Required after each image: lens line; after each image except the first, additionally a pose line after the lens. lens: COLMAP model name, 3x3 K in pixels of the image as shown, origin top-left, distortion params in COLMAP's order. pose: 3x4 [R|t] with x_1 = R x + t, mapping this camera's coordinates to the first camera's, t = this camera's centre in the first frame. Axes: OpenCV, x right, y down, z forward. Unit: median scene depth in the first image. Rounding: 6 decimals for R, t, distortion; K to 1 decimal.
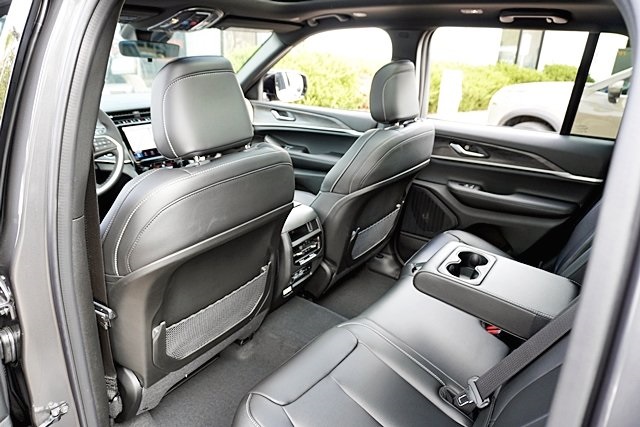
lens RADIAL K [[435.5, 0, 320.1], [0, 435.5, 214.5], [0, 0, 1]] dist [-0.026042, 0.017397]
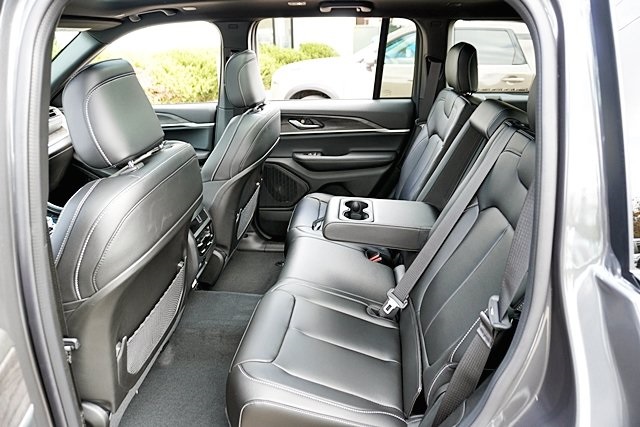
lens RADIAL K [[435.5, 0, 323.3], [0, 435.5, 213.9], [0, 0, 1]] dist [-0.026042, 0.017397]
pose [[0.861089, -0.240293, 0.448091, -0.214322], [0.228222, 0.970176, 0.081696, 0.001697], [-0.454358, 0.031916, 0.890247, -0.048403]]
